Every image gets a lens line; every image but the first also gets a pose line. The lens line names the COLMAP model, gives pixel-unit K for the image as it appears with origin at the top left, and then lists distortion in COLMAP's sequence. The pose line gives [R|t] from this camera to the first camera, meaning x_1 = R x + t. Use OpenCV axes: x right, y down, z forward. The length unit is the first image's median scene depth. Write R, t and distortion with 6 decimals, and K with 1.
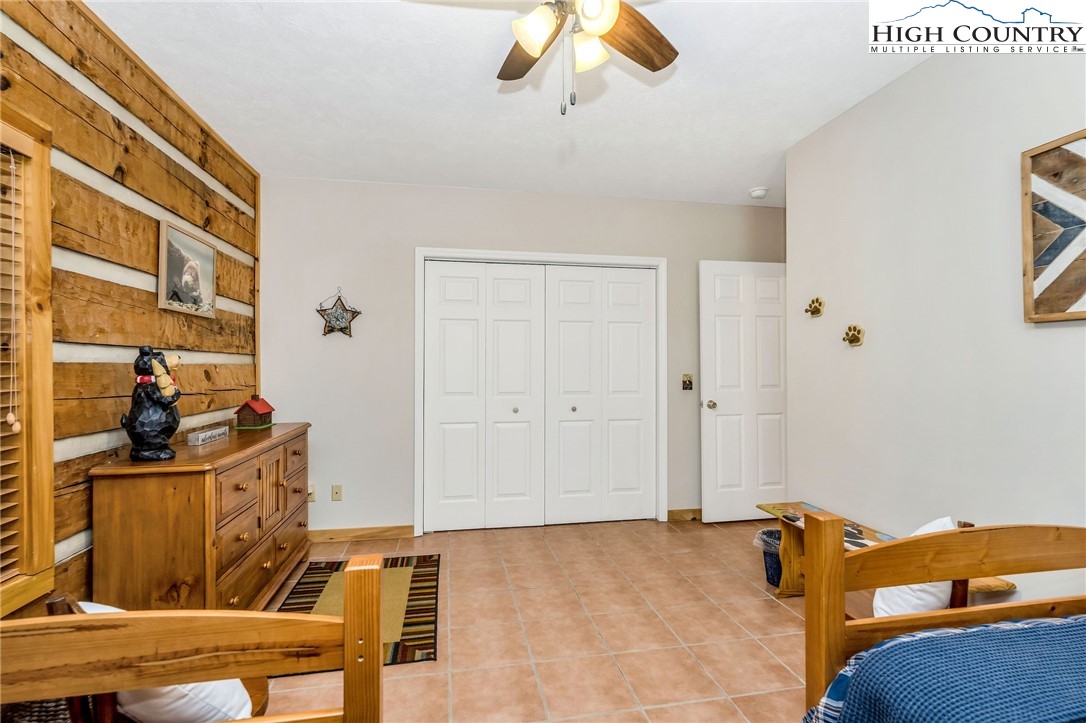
lens RADIAL K [[500.2, 0, 542.3], [0, 500.2, 363.7], [0, 0, 1]] dist [-0.001060, -0.000416]
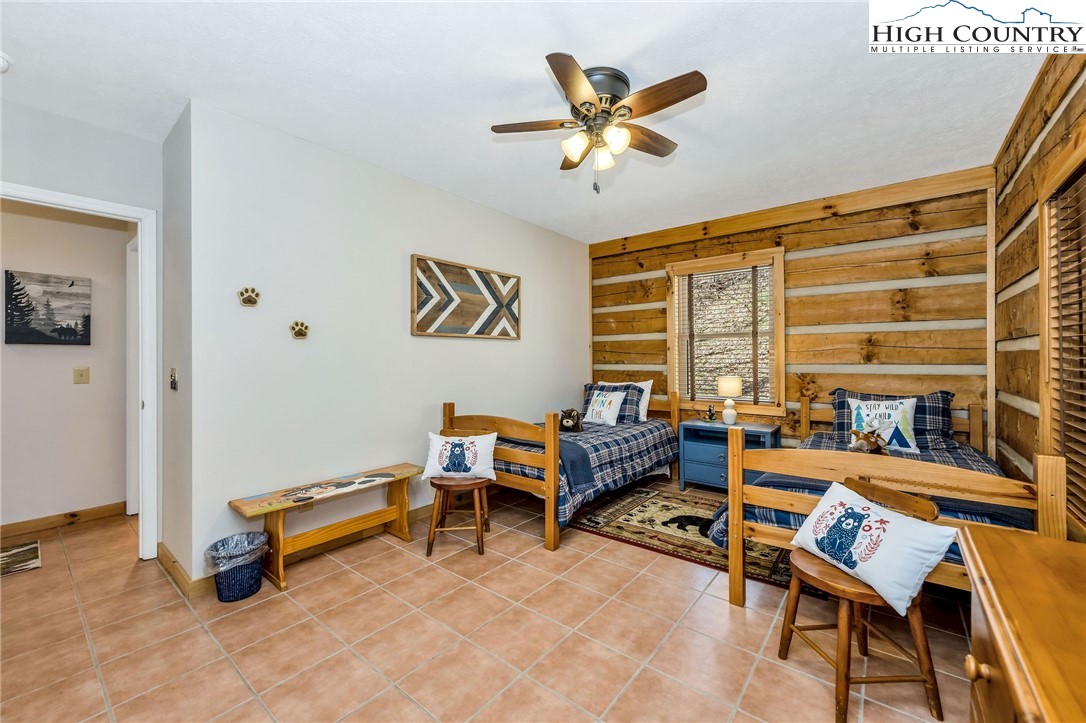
lens RADIAL K [[432.0, 0, 539.5], [0, 432.0, 357.1], [0, 0, 1]] dist [0.000825, -0.000662]
pose [[-0.644868, 0.002346, 0.764290, -0.541426], [0.001403, 0.999997, -0.001886, 0.011280], [-0.764293, -0.000143, -0.644870, 1.241472]]
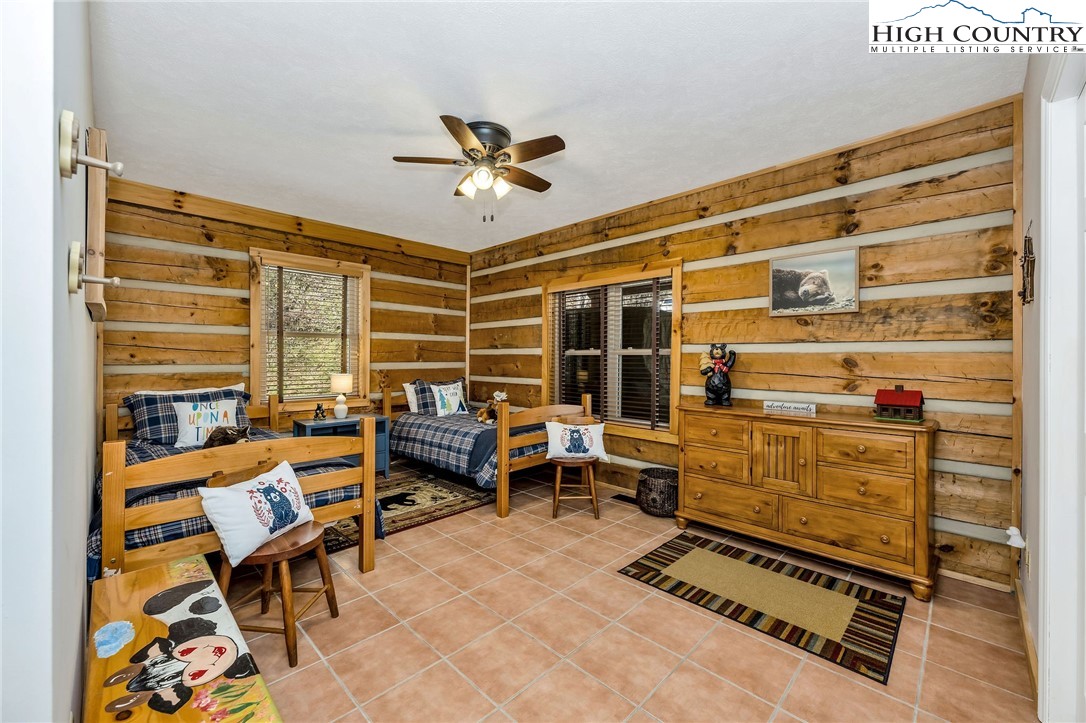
lens RADIAL K [[432.0, 0, 542.3], [0, 432.0, 359.5], [0, 0, 1]] dist [0.000825, -0.000662]
pose [[-0.822522, -0.002858, -0.568726, 0.518874], [-0.004442, 0.999989, 0.001399, 0.015870], [0.568716, 0.003677, -0.822526, 1.543220]]
